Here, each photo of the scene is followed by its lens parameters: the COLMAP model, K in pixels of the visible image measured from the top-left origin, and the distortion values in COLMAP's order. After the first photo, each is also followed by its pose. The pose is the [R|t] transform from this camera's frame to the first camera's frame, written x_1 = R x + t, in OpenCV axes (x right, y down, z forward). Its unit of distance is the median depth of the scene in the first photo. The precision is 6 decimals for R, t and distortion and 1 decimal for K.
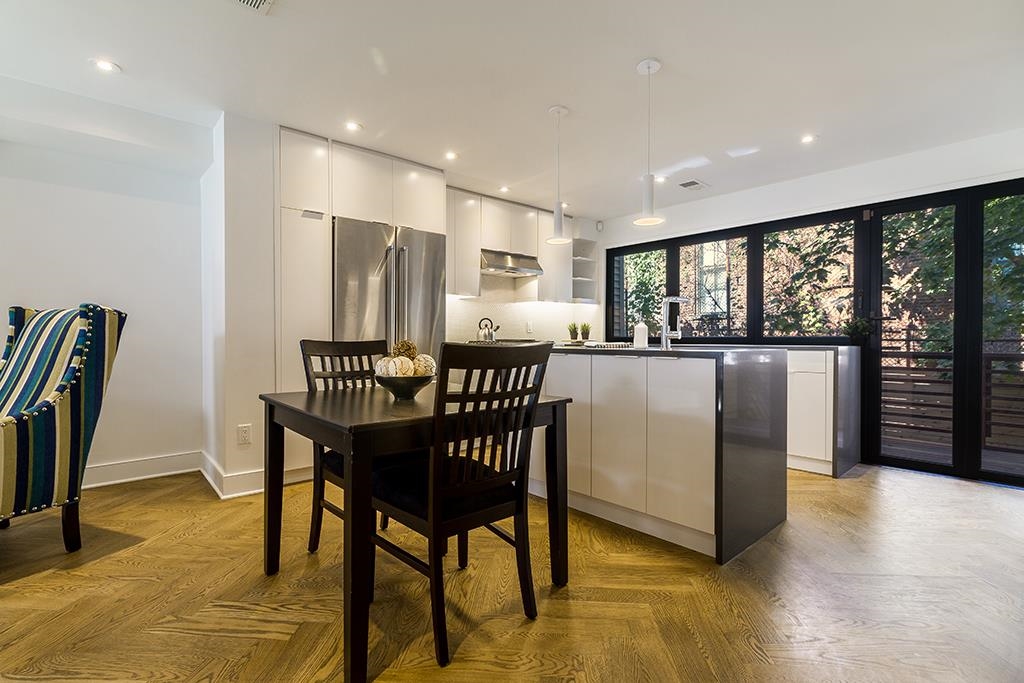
lens RADIAL K [[487.7, 0, 512.0], [0, 487.7, 341.5], [0, 0, 1]] dist [-0.000702, -0.000199]
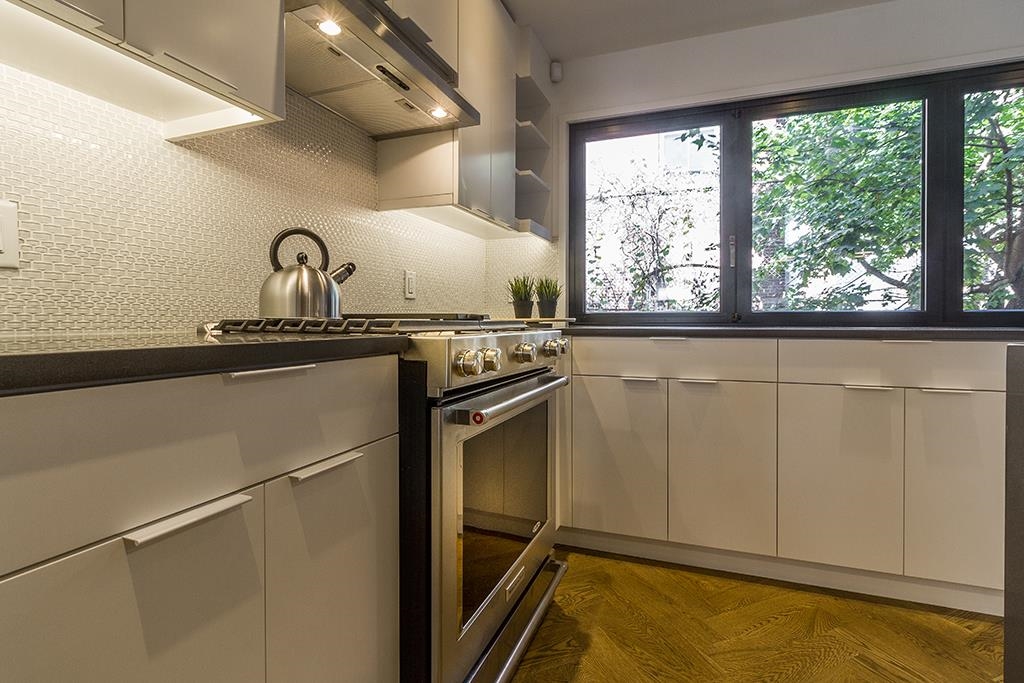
lens RADIAL K [[484.0, 0, 517.6], [0, 484.0, 325.8], [0, 0, 1]] dist [-0.000666, -0.000014]
pose [[0.895009, 0.001969, 0.446044, -0.057670], [-0.004852, 0.999974, 0.005321, 0.000562], [-0.446022, -0.006927, 0.894995, 0.644371]]
